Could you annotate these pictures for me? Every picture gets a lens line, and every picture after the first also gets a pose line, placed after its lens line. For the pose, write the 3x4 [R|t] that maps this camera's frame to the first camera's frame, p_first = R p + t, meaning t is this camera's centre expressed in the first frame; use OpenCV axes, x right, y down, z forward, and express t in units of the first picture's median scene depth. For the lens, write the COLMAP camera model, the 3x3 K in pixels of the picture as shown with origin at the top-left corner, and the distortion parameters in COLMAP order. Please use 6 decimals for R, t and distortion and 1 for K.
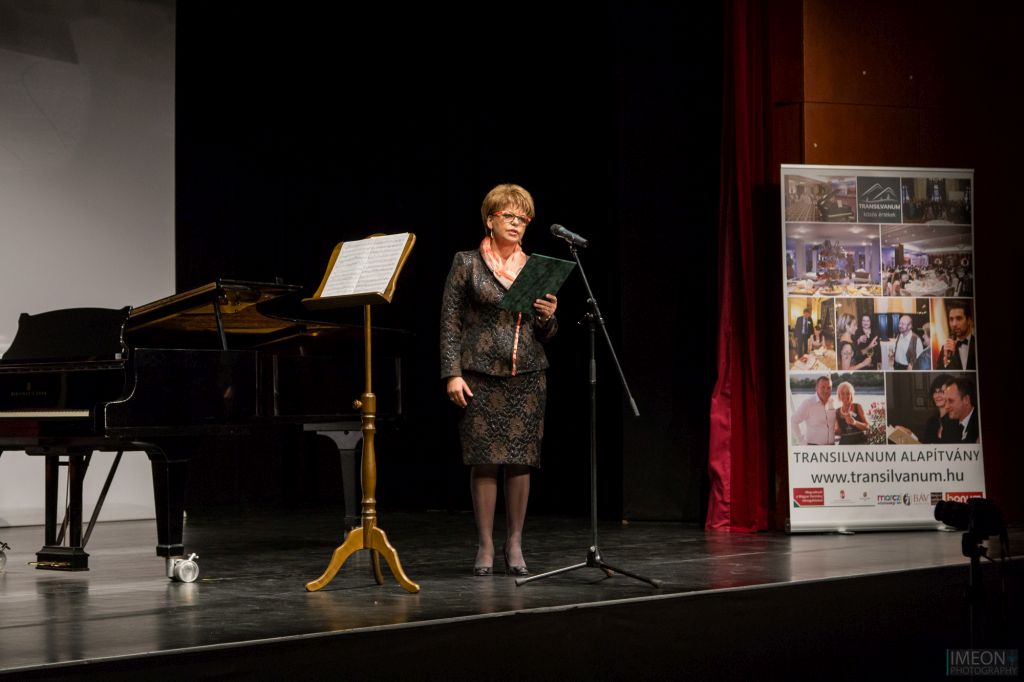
lens RADIAL K [[2005.0, 0, 507.2], [0, 2005.0, 332.1], [0, 0, 1]] dist [0.029046, 0.000000]
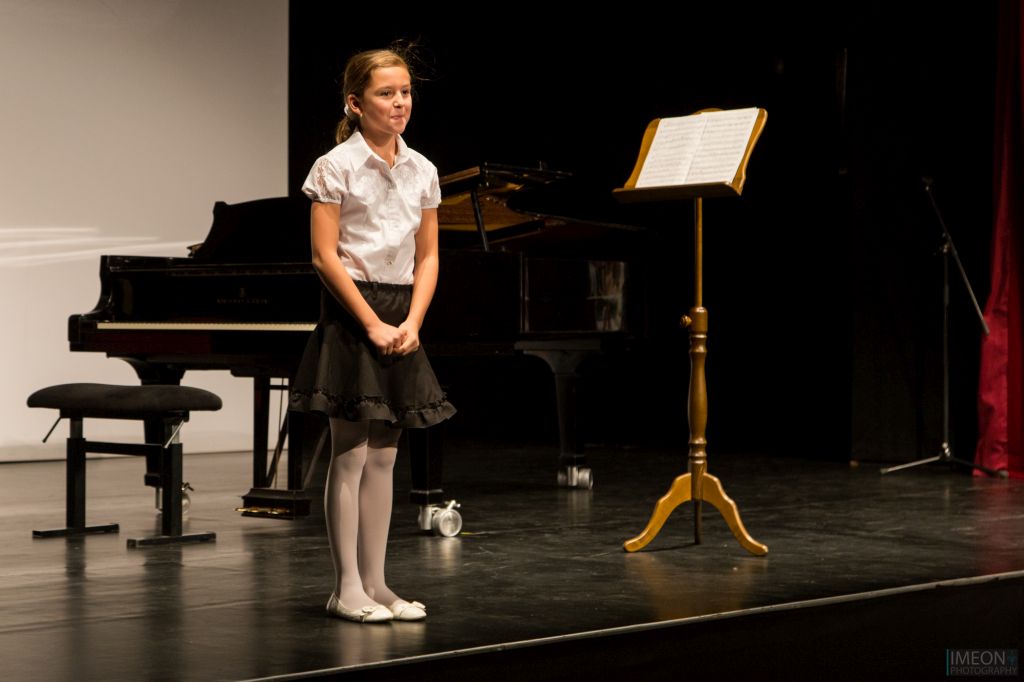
lens RADIAL K [[2340.6, 0, 513.5], [0, 2340.6, 334.6], [0, 0, 1]] dist [-0.030870, 0.000000]
pose [[0.999901, 0.013542, -0.003891, -0.114817], [-0.013355, 0.998909, 0.044745, 0.000315], [0.004492, -0.044688, 0.998991, 0.050956]]
